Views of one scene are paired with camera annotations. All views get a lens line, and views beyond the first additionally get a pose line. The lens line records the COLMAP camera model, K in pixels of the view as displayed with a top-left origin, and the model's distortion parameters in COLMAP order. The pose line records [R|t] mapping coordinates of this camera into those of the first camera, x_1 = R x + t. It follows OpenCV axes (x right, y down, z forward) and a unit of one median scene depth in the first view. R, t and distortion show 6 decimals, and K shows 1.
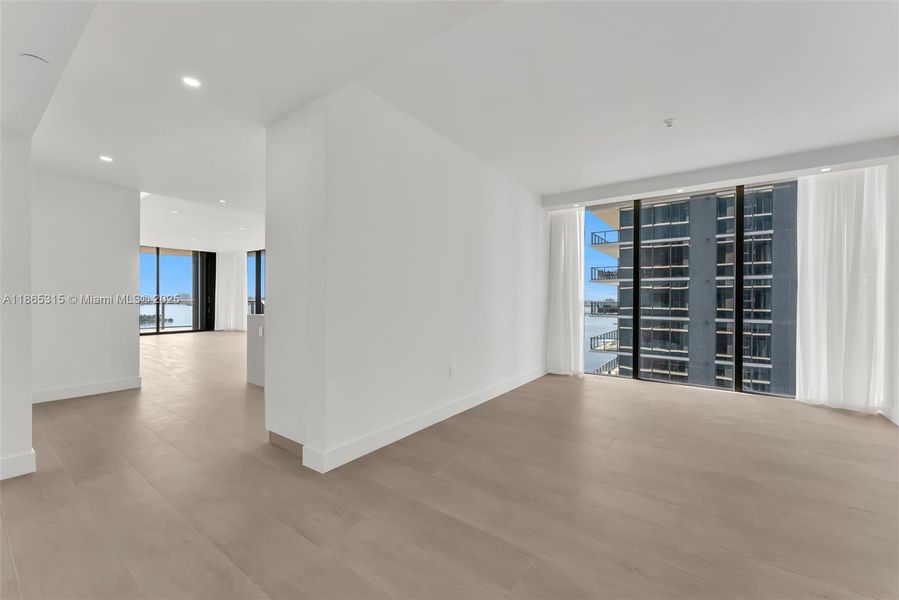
lens RADIAL K [[359.4, 0, 447.0], [0, 359.4, 300.3], [0, 0, 1]] dist [-0.000045, -0.000174]
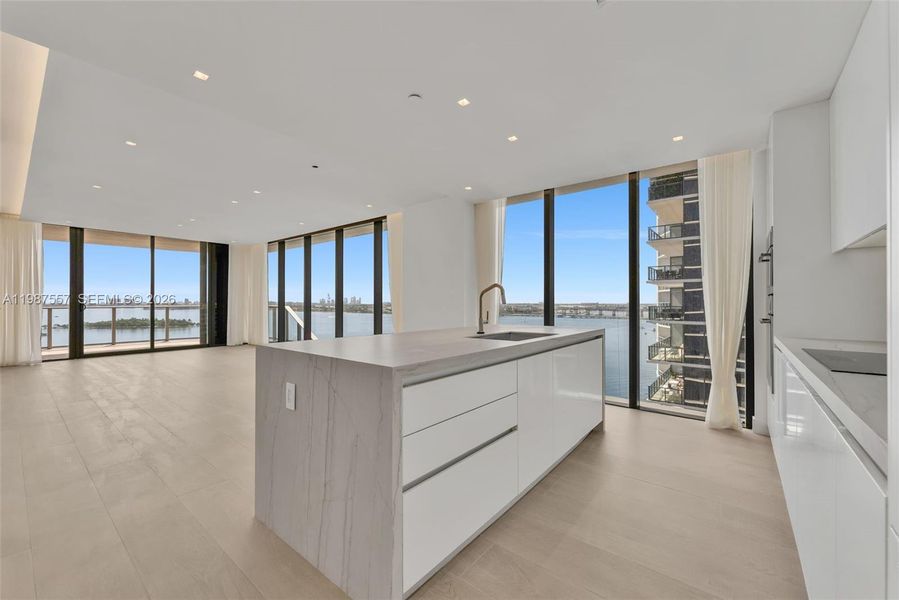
lens RADIAL K [[359.4, 0, 447.0], [0, 359.4, 300.3], [0, 0, 1]] dist [-0.000045, -0.000174]
pose [[0.998618, -0.002202, -0.052512, -0.126462], [0.001766, 0.999963, -0.008366, -0.004689], [0.052529, 0.008261, 0.998585, 0.239476]]
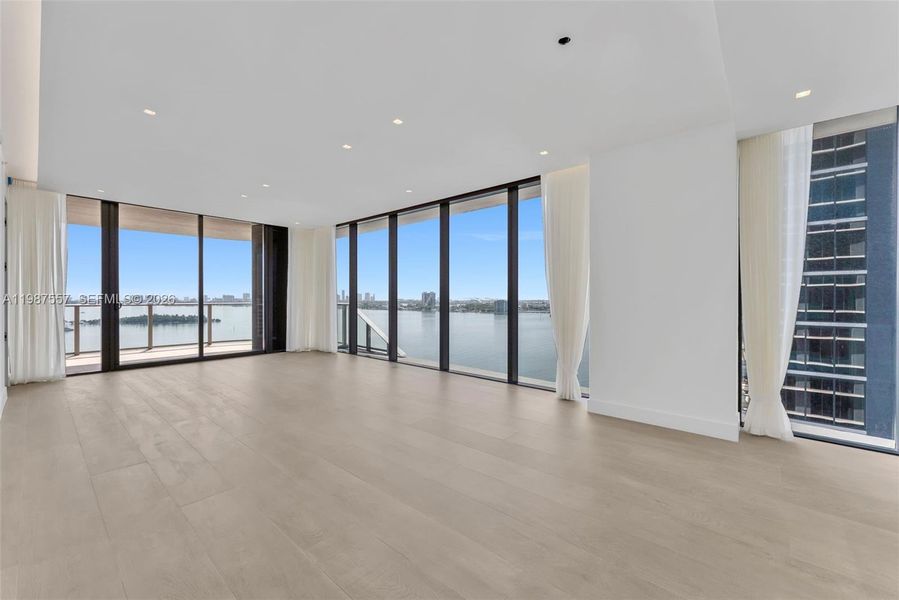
lens RADIAL K [[359.2, 0, 449.5], [0, 359.2, 300.0], [0, 0, 1]] dist [-0.003970, 0.000087]
pose [[0.996701, -0.000921, -0.081156, -0.292022], [0.000953, 0.999999, 0.000350, -0.005186], [0.081156, -0.000426, 0.996701, 0.373574]]
